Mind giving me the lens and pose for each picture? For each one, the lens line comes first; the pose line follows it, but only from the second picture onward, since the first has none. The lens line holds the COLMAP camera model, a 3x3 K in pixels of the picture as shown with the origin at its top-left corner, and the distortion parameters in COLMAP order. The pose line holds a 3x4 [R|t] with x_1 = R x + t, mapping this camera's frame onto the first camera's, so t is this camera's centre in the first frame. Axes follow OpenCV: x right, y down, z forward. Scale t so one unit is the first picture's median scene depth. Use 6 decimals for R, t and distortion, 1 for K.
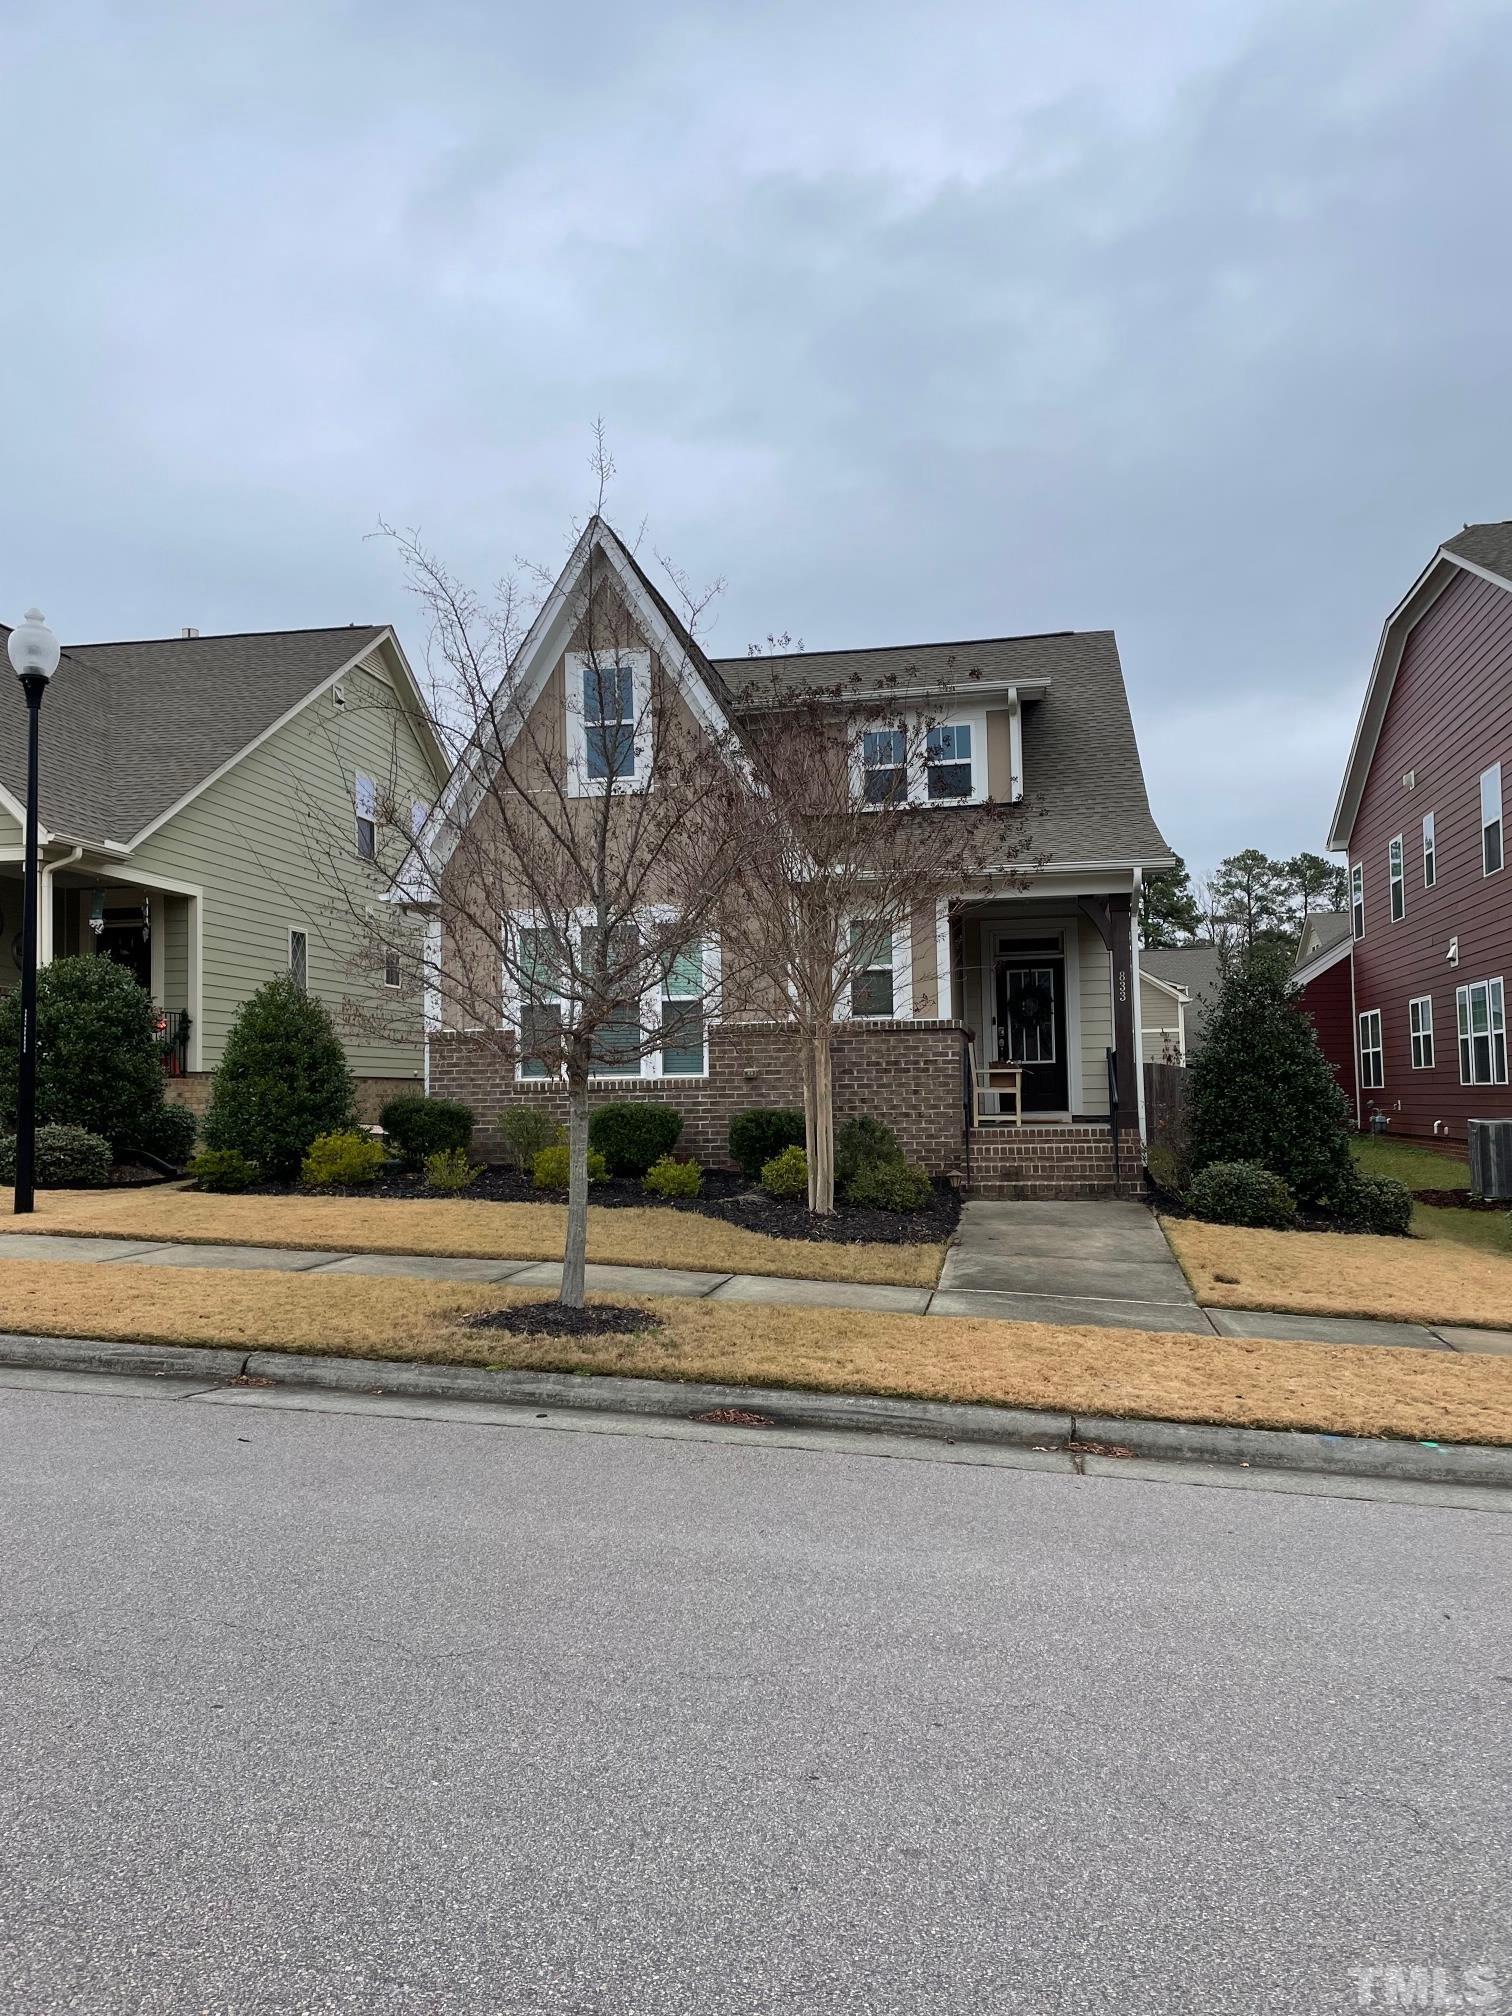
lens RADIAL K [[1487.7, 0, 756.0], [0, 1487.7, 1008.0], [0, 0, 1]] dist [0.070422, -0.000098]
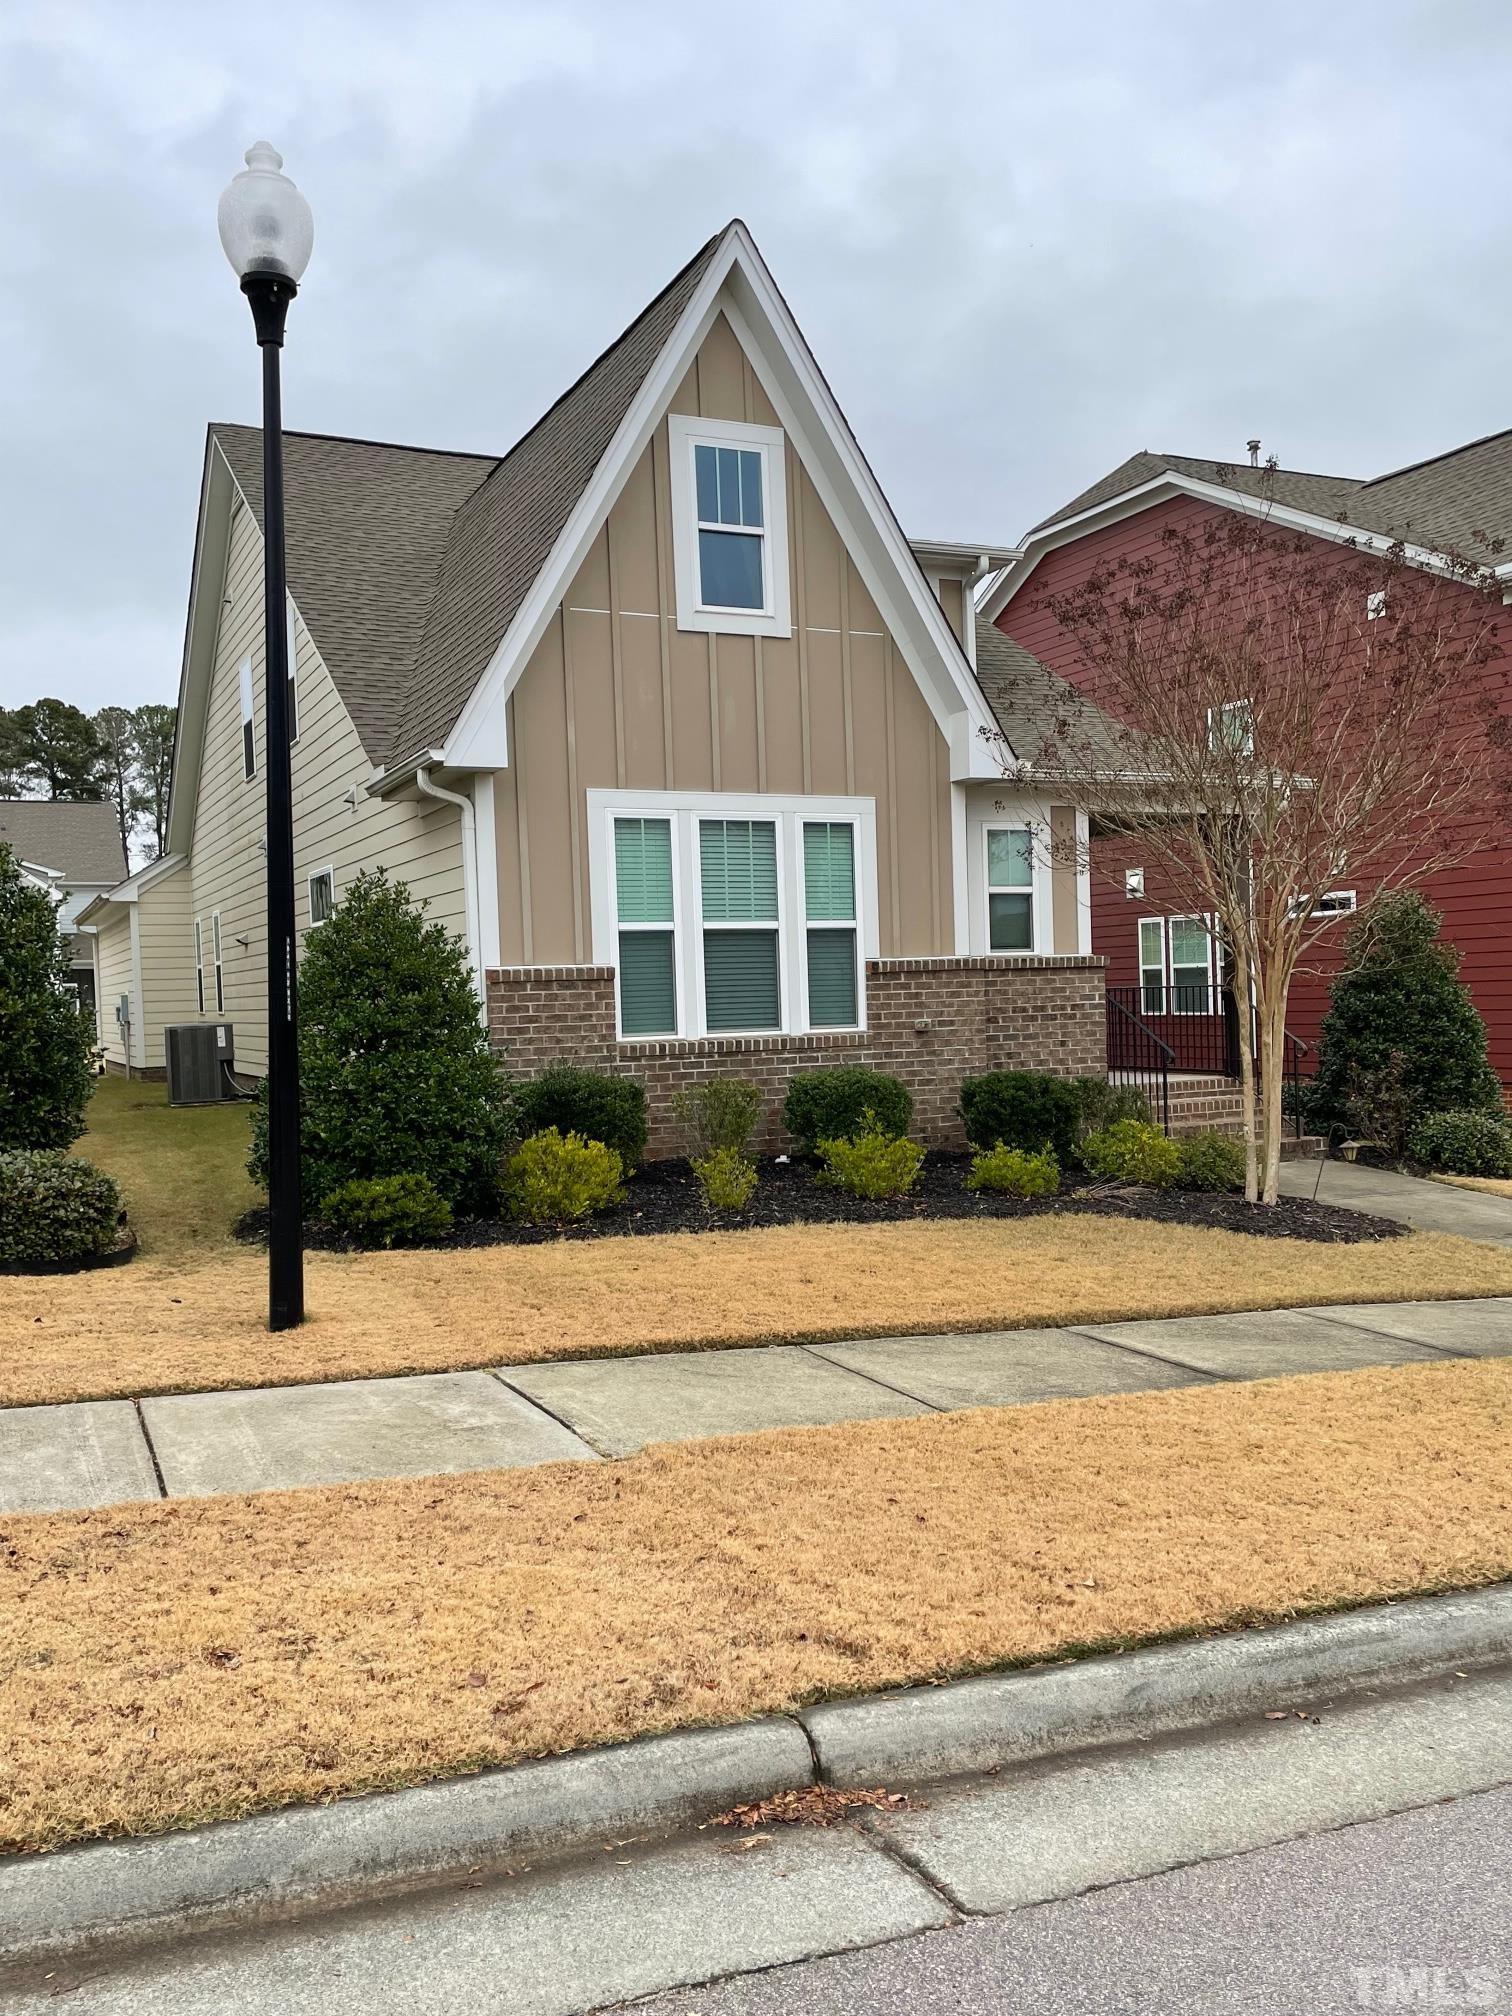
lens RADIAL K [[1655.4, 0, 756.0], [0, 1655.4, 1008.0], [0, 0, 1]] dist [0.083622, -0.000583]
pose [[0.806899, -0.013354, 0.590539, -0.569589], [-0.019854, 0.998566, 0.049708, -0.005428], [-0.590356, -0.051834, 0.805477, 0.359948]]
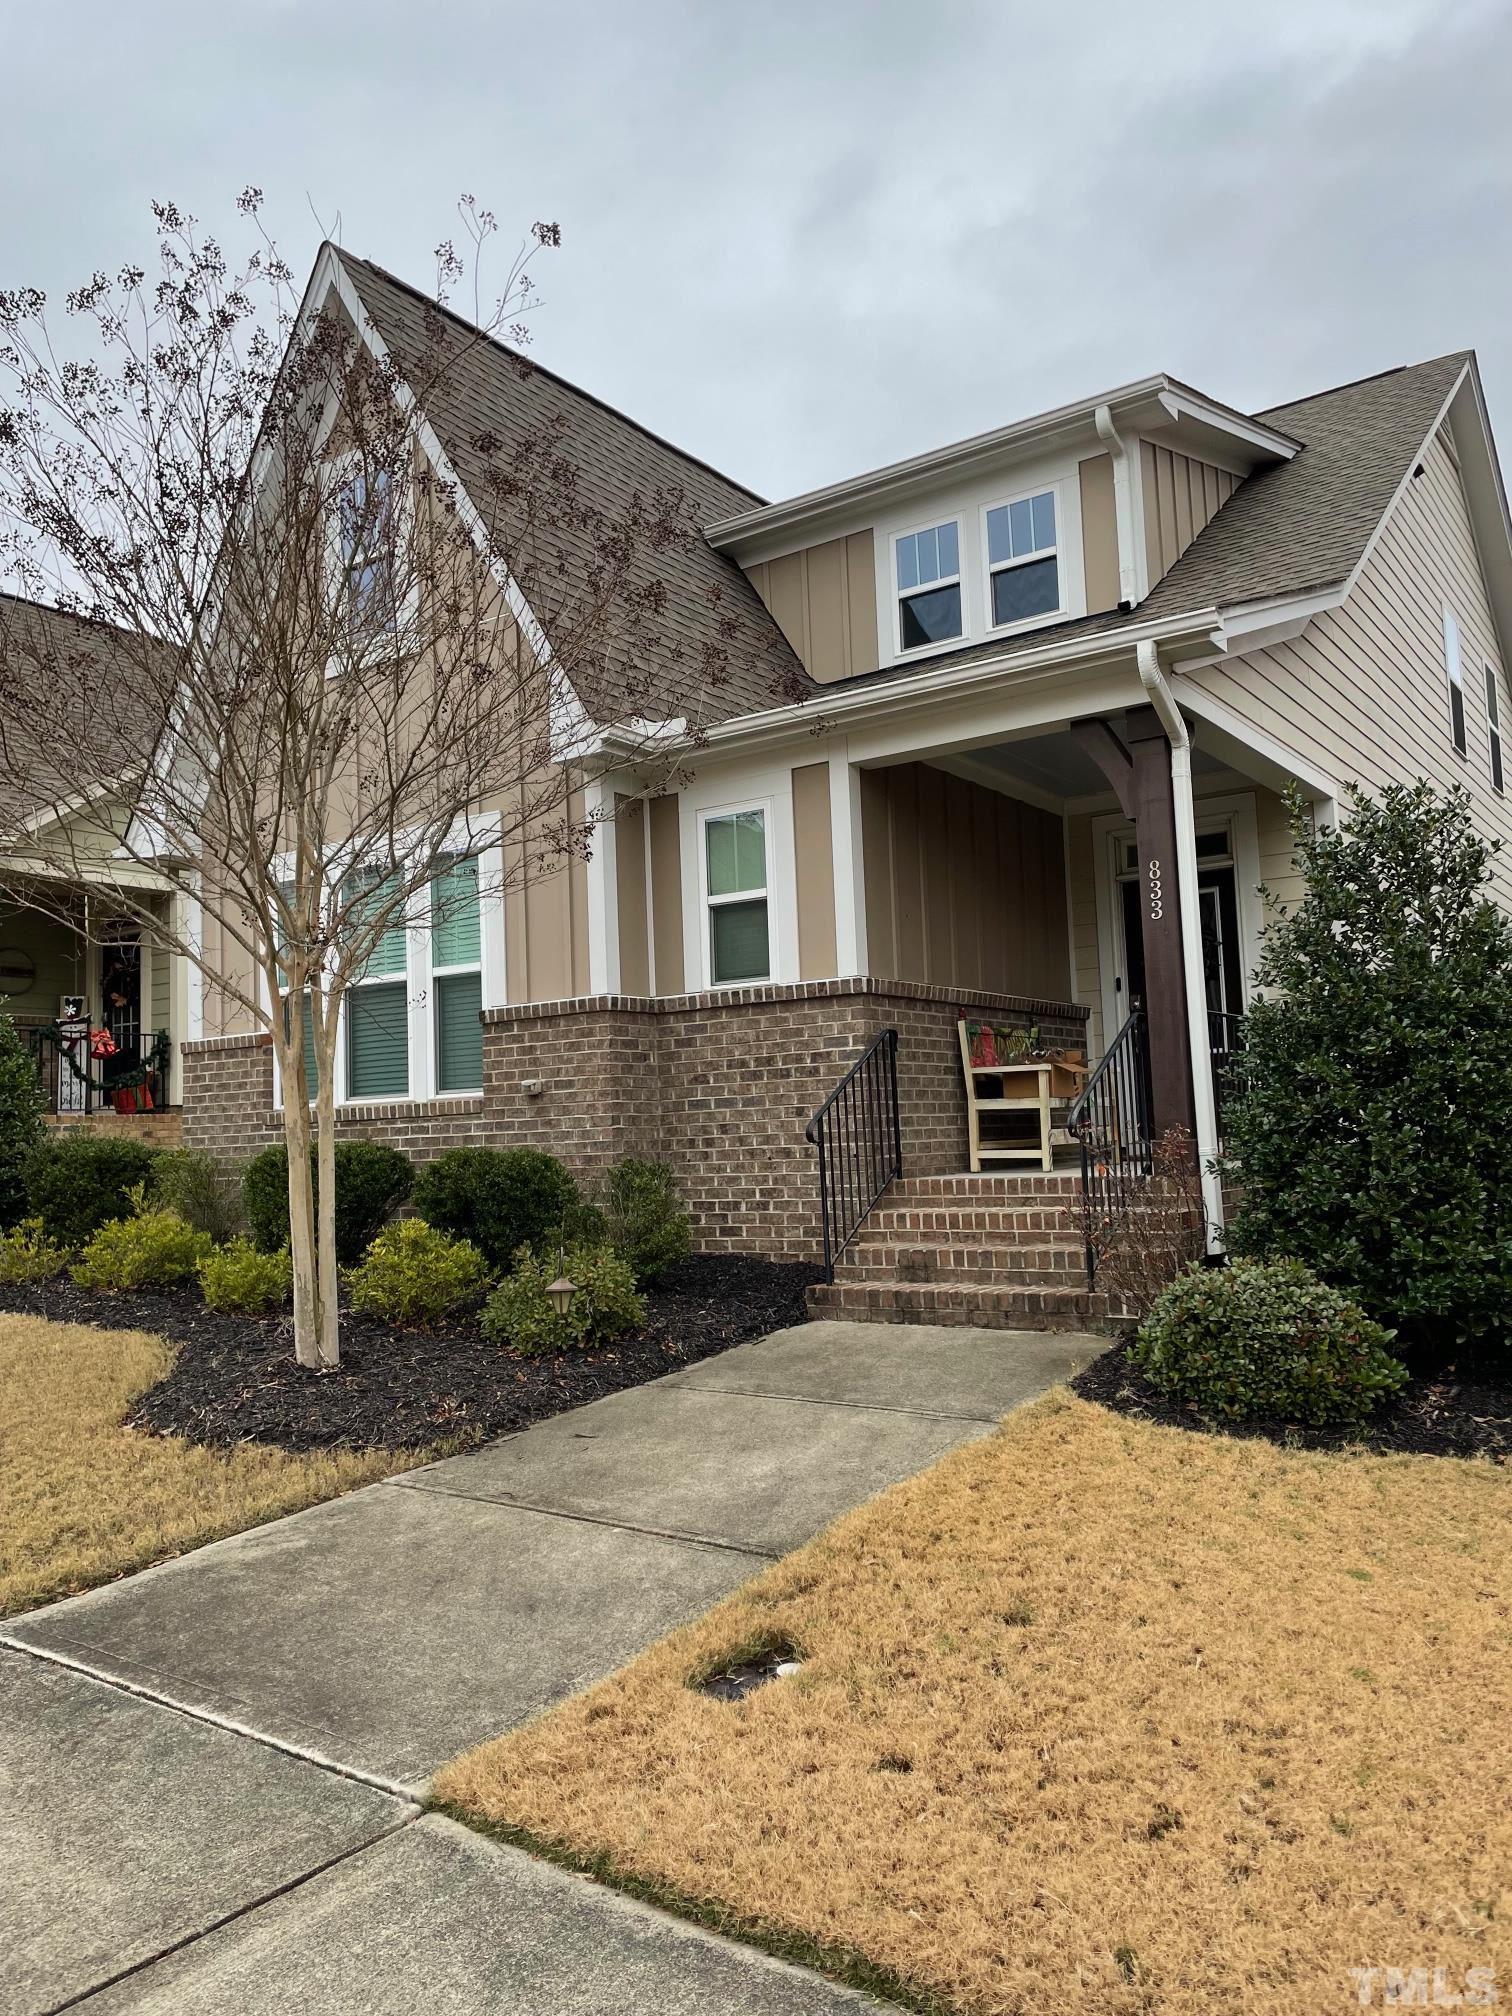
lens RADIAL K [[1487.7, 0, 756.0], [0, 1487.7, 1008.0], [0, 0, 1]] dist [0.070422, -0.000098]
pose [[0.915116, -0.051425, -0.399897, 0.315335], [0.045841, 0.998672, -0.023524, 0.029929], [0.400576, 0.003195, 0.916258, 0.481687]]
